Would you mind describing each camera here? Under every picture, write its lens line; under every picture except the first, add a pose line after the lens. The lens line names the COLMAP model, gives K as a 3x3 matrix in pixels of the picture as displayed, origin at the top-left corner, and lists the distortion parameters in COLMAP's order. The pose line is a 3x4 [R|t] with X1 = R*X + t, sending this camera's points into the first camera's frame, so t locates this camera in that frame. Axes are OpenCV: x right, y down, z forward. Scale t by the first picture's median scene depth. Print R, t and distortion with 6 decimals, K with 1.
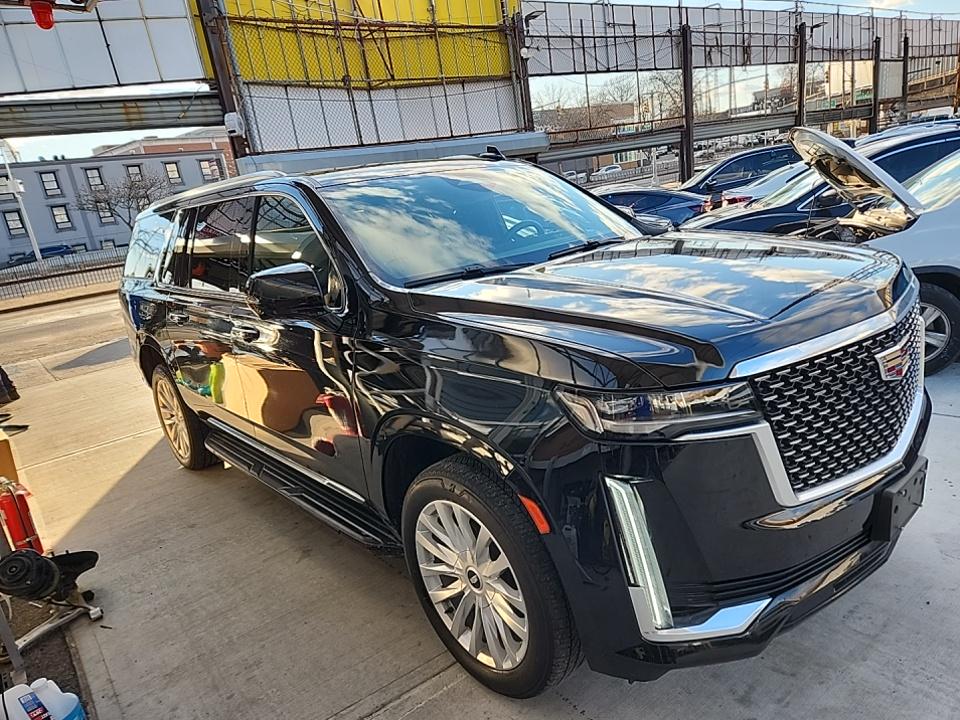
lens RADIAL K [[642.6, 0, 493.0], [0, 642.6, 359.0], [0, 0, 1]] dist [0.062979, -0.049958]
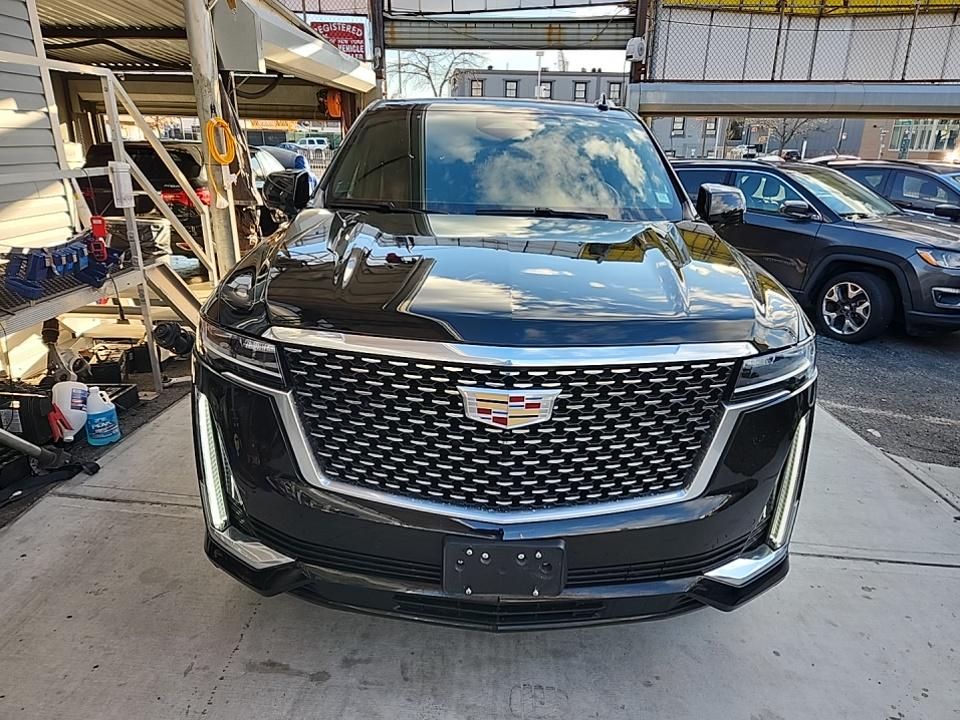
lens RADIAL K [[642.6, 0, 493.0], [0, 642.6, 359.0], [0, 0, 1]] dist [0.062979, -0.049958]
pose [[0.740333, 0.346567, -0.576020, 0.194888], [-0.287985, 0.937762, 0.194078, -0.038291], [0.607431, 0.022203, 0.794062, 0.062001]]
